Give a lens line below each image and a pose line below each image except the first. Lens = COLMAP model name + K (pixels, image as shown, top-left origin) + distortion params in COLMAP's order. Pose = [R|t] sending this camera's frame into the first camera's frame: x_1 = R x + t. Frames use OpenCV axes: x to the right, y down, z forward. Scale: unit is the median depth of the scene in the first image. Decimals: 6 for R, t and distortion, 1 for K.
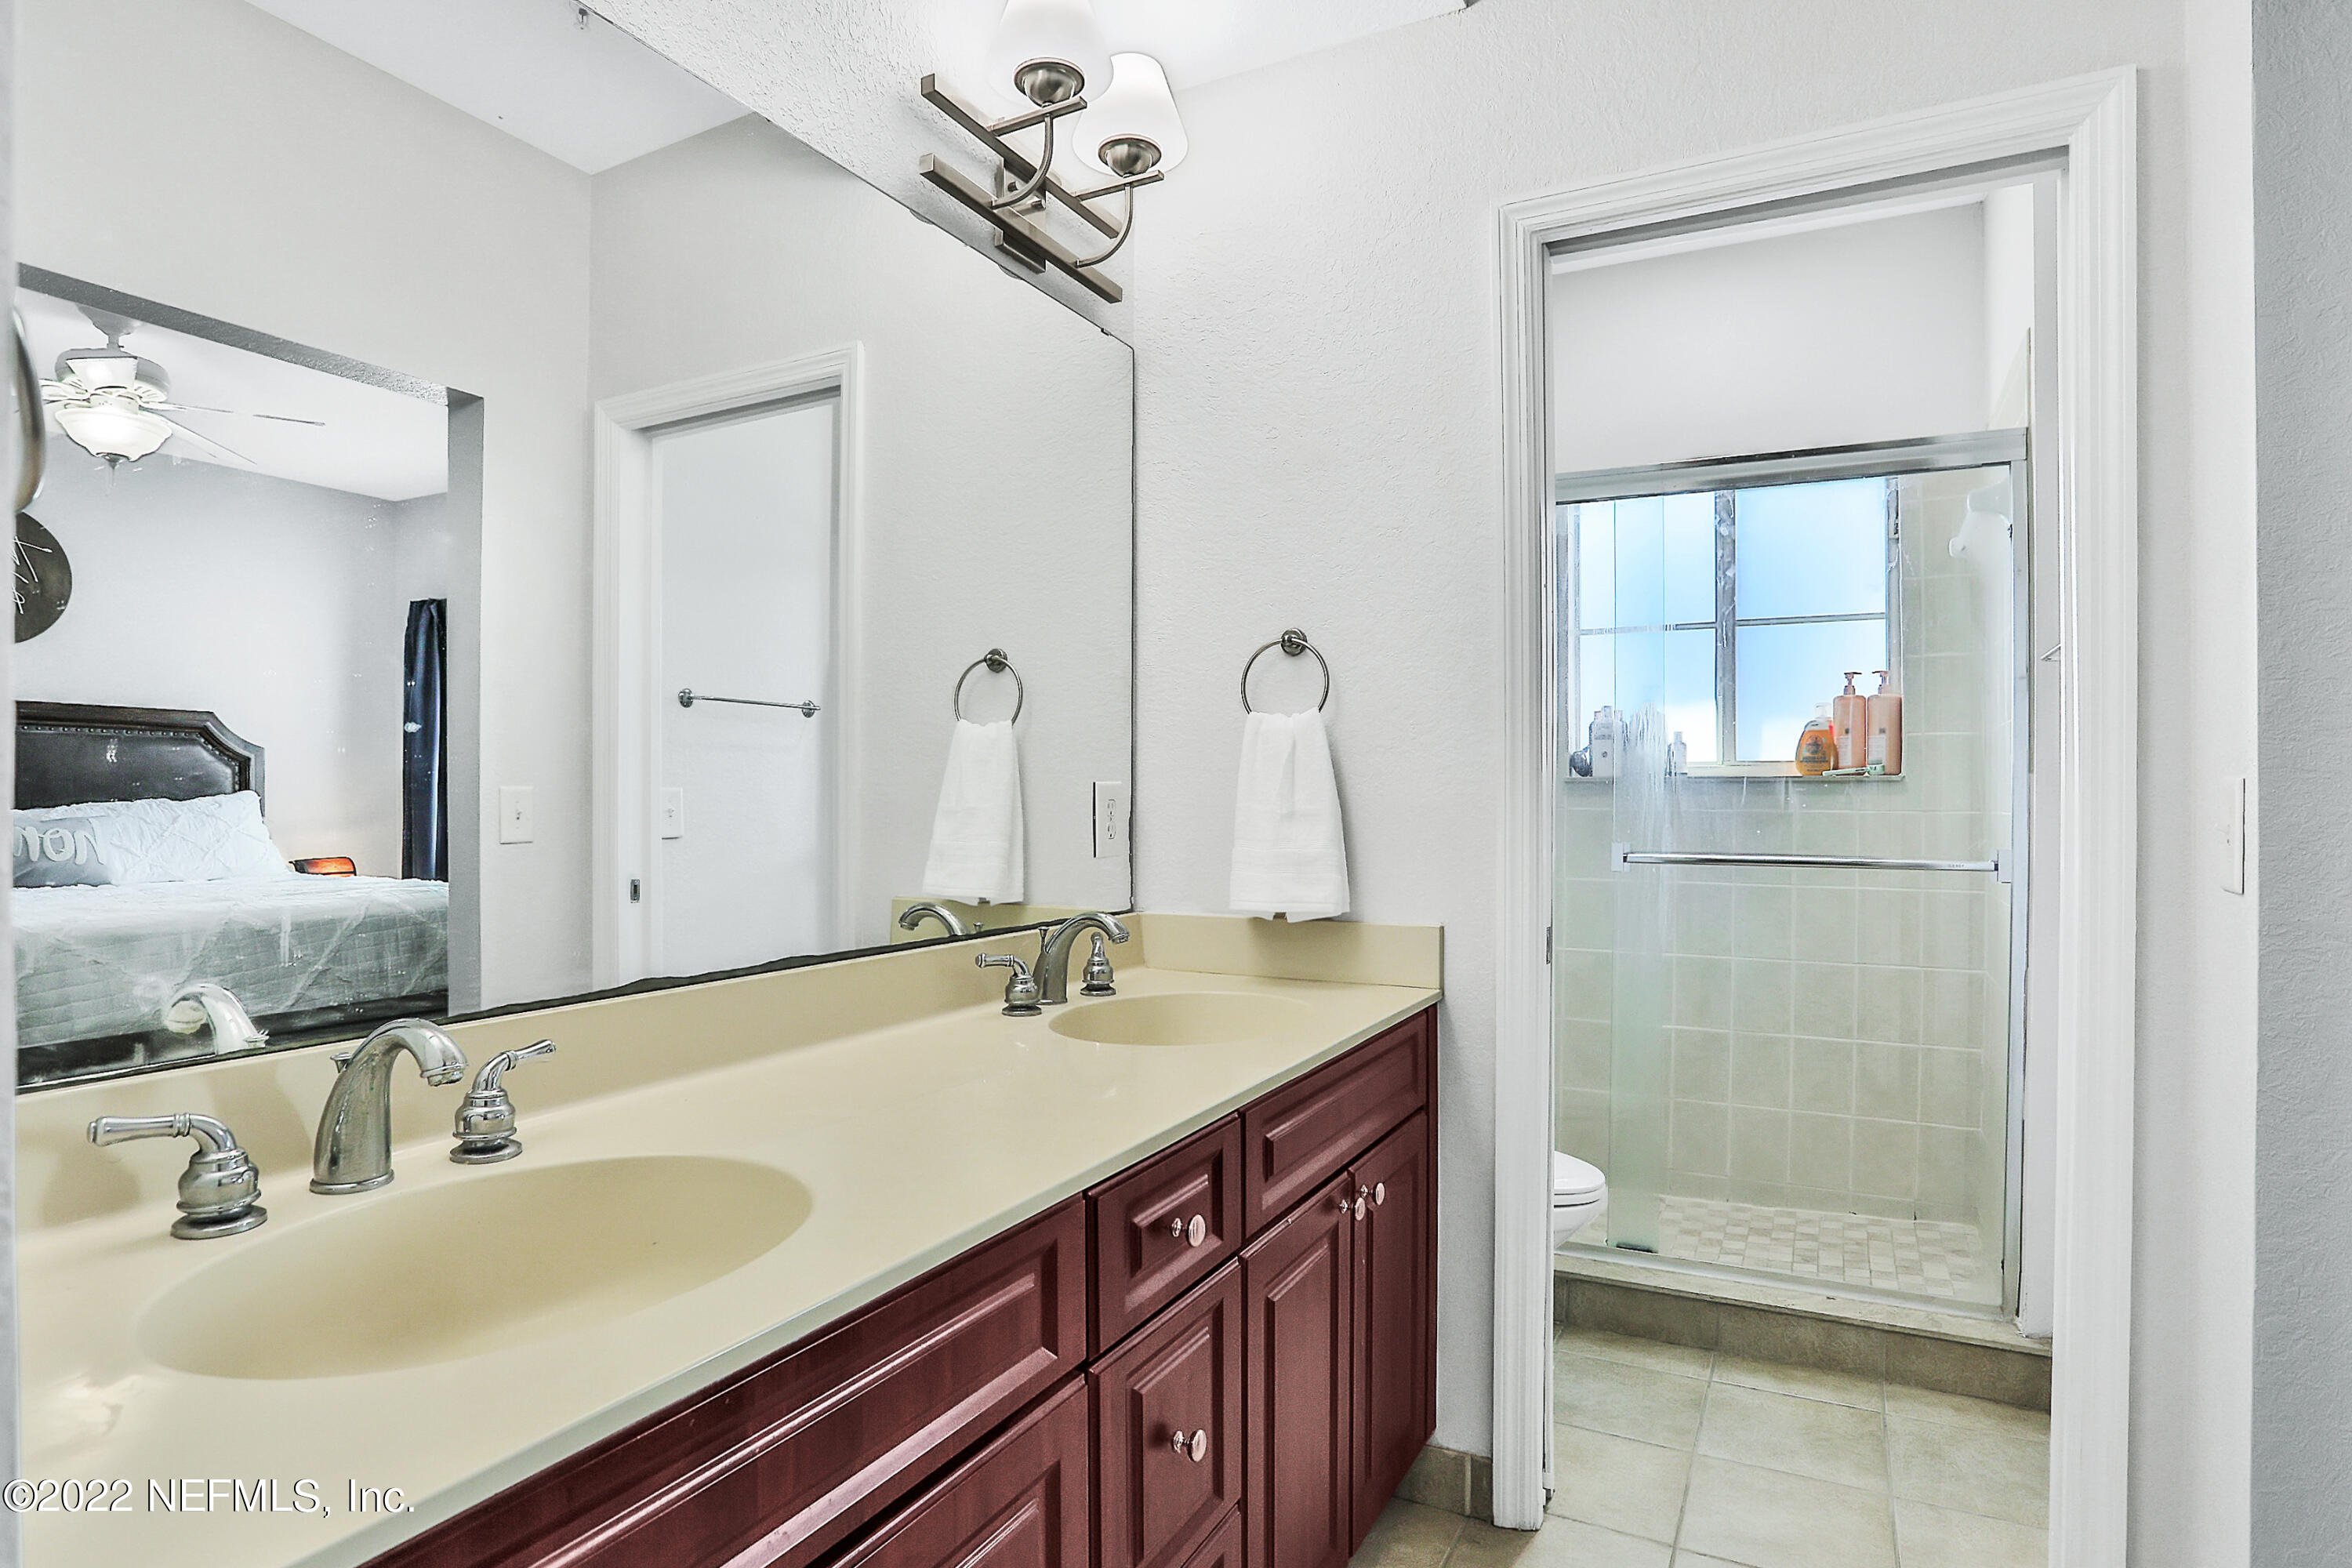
lens RADIAL K [[1256.7, 0, 1174.4], [0, 1256.7, 780.9], [0, 0, 1]] dist [-0.056563, 0.001919]
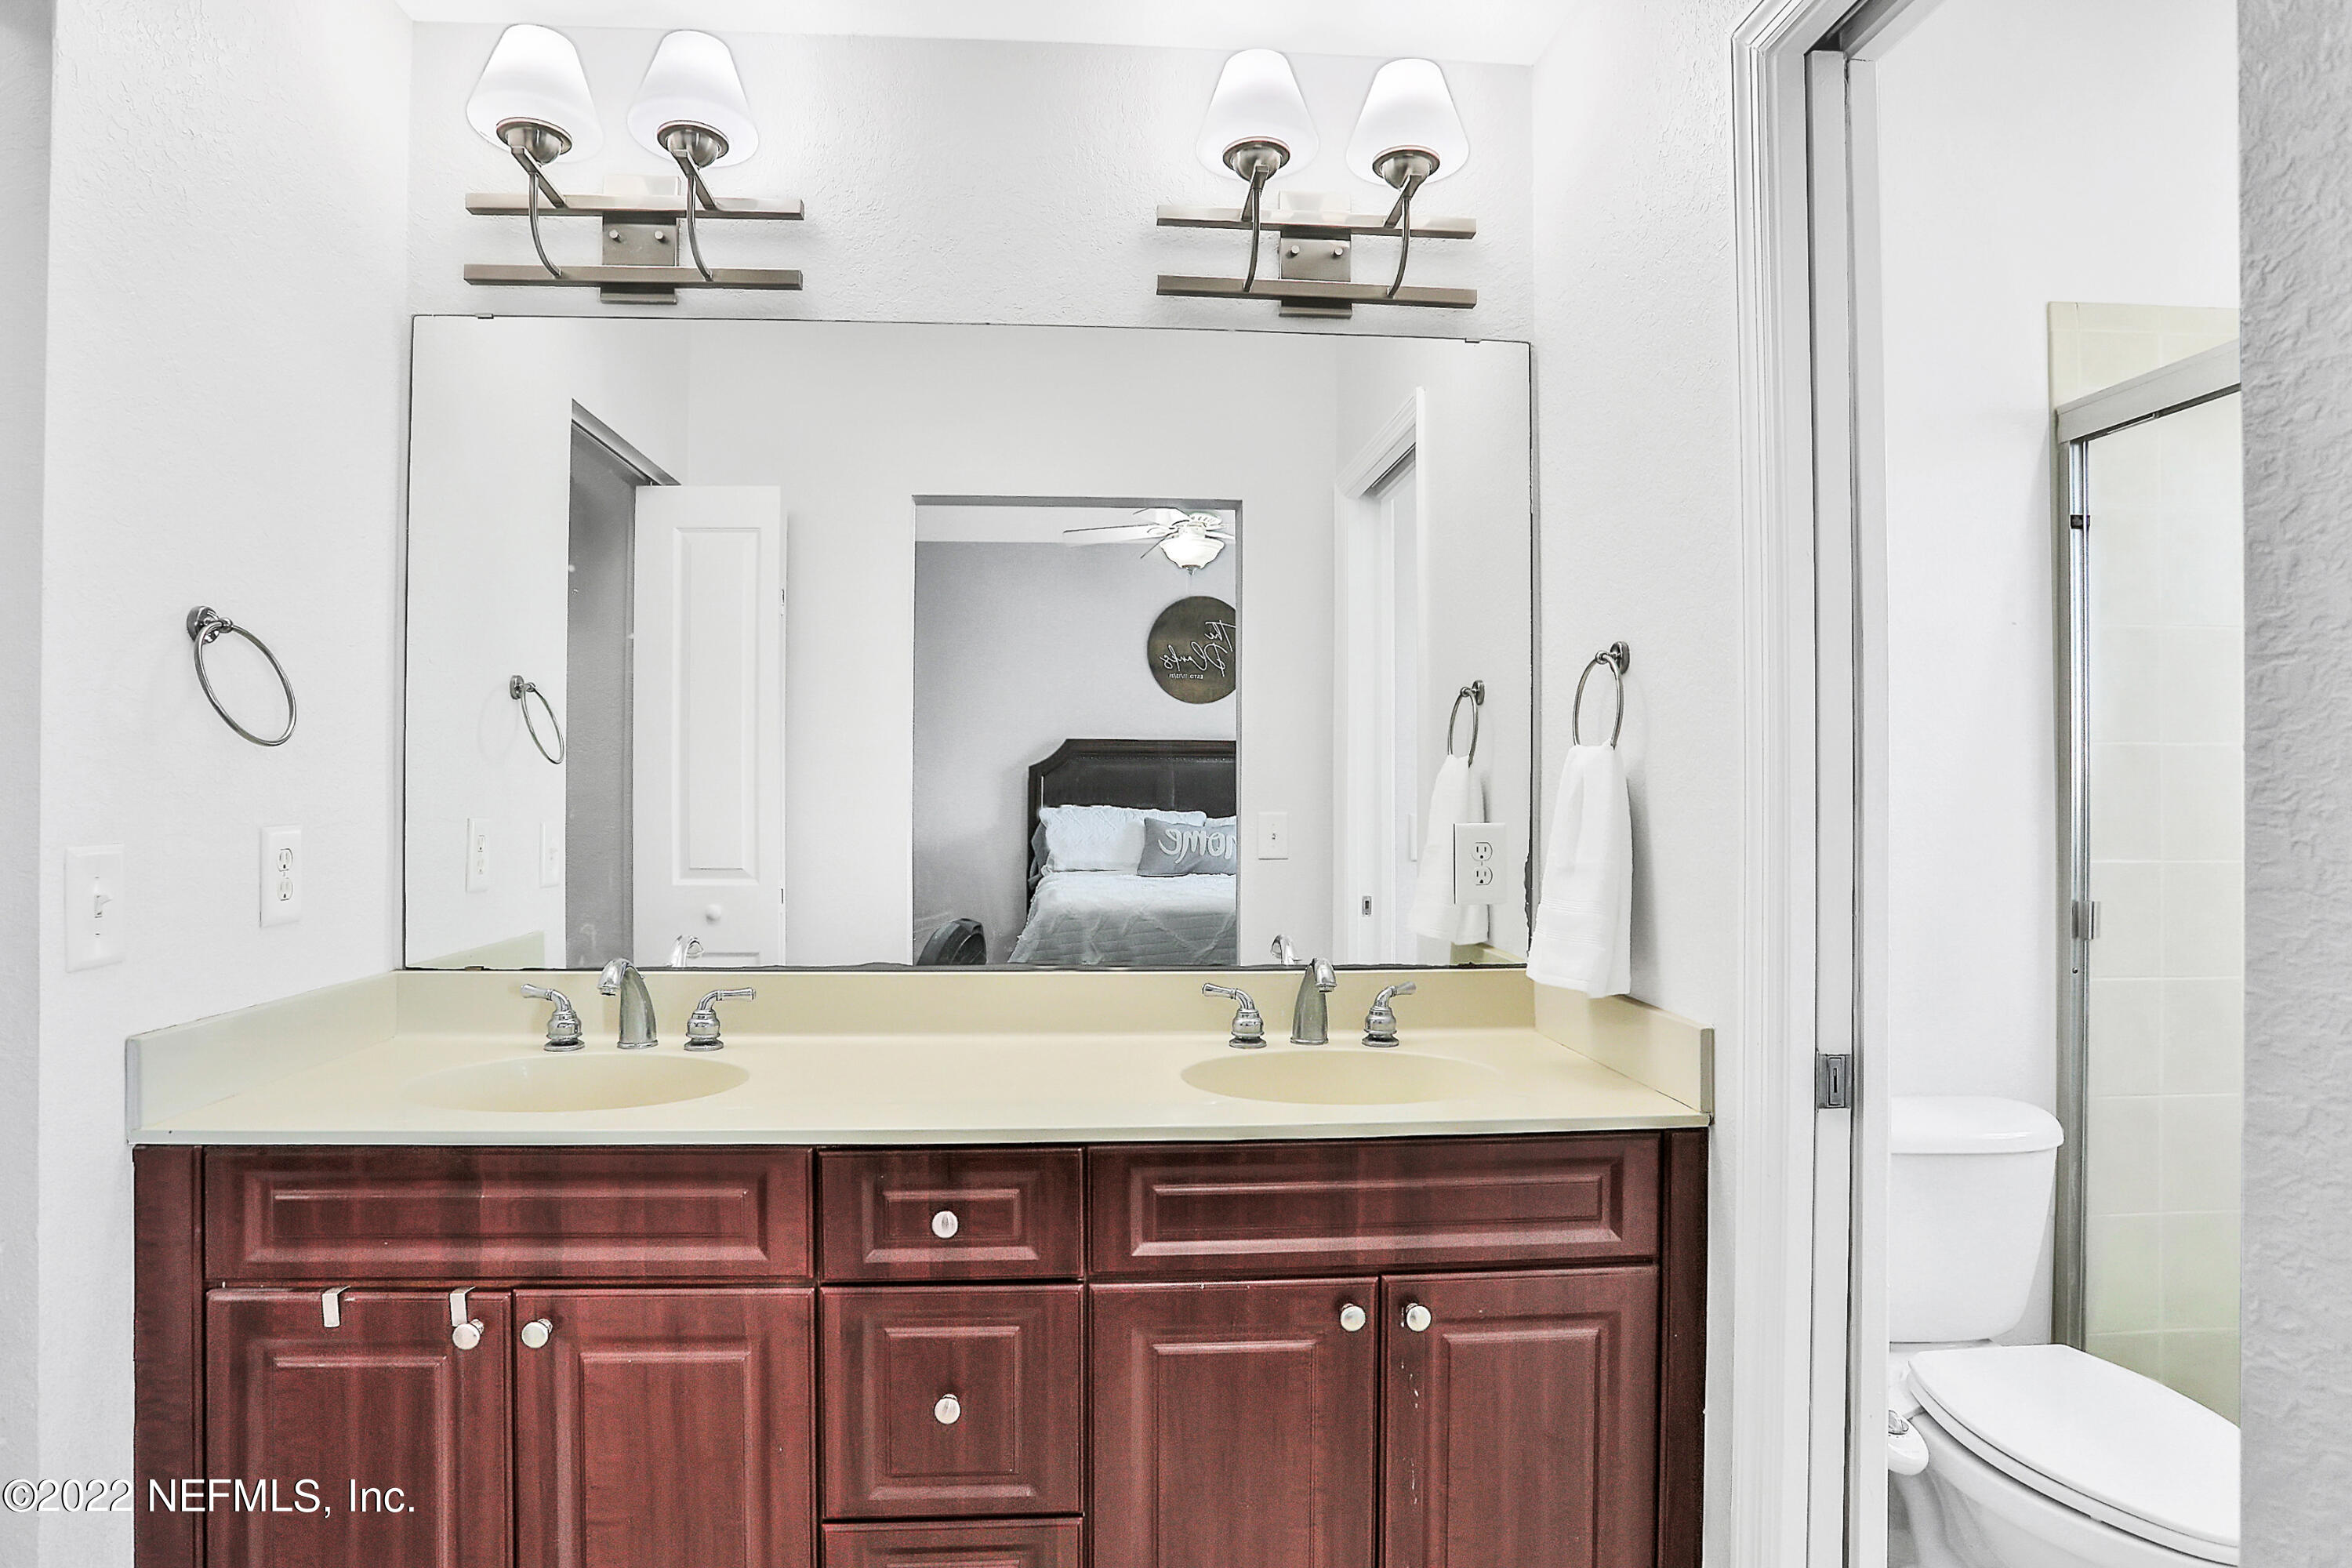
lens RADIAL K [[1326.3, 0, 1164.1], [0, 1326.3, 788.4], [0, 0, 1]] dist [-0.005891, -0.000438]
pose [[0.518370, -0.000276, -0.855156, 0.739206], [0.005054, 0.999983, 0.002741, -0.033714], [0.855141, -0.005743, 0.518363, 0.322896]]
